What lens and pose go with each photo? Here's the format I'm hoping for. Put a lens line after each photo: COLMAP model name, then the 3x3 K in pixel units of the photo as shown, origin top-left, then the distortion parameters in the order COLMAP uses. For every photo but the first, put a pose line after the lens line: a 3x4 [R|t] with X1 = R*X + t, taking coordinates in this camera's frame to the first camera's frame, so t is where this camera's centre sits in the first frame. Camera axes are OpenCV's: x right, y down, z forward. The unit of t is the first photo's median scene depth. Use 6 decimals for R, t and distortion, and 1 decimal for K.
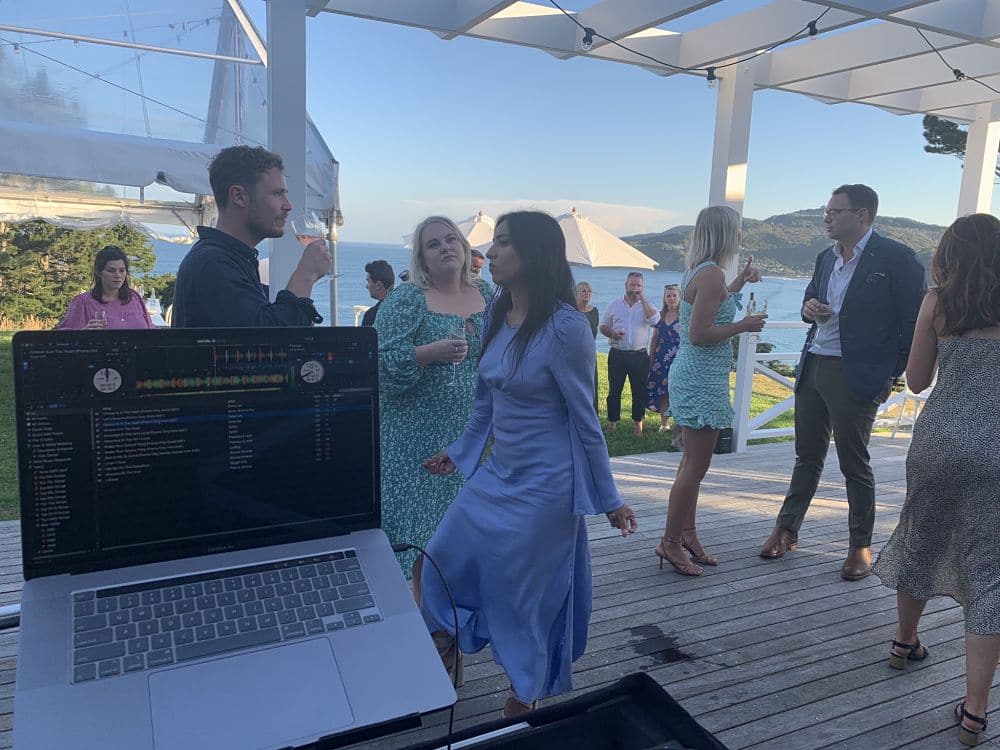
lens RADIAL K [[762.2, 0, 503.2], [0, 762.2, 376.3], [0, 0, 1]] dist [0.005927, 0.004766]
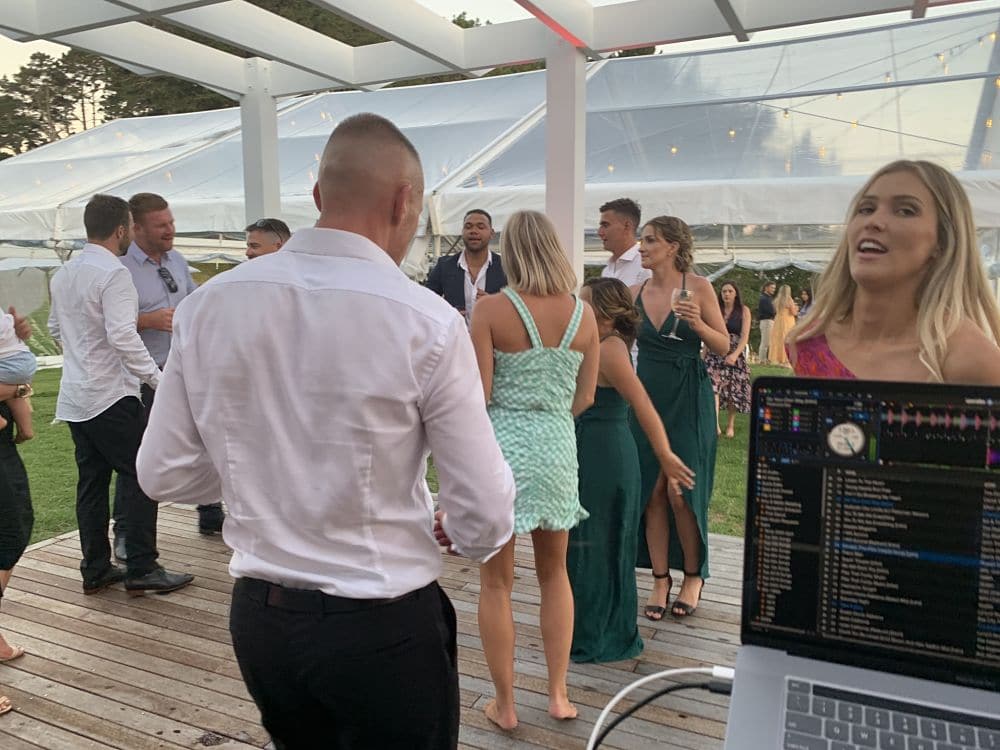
lens RADIAL K [[762.2, 0, 500.6], [0, 762.2, 373.0], [0, 0, 1]] dist [0.005927, 0.004766]
pose [[0.621807, 0.047339, -0.781739, -0.098113], [-0.091767, 0.995700, -0.012698, -0.021565], [0.777776, 0.079633, 0.623477, 0.168684]]
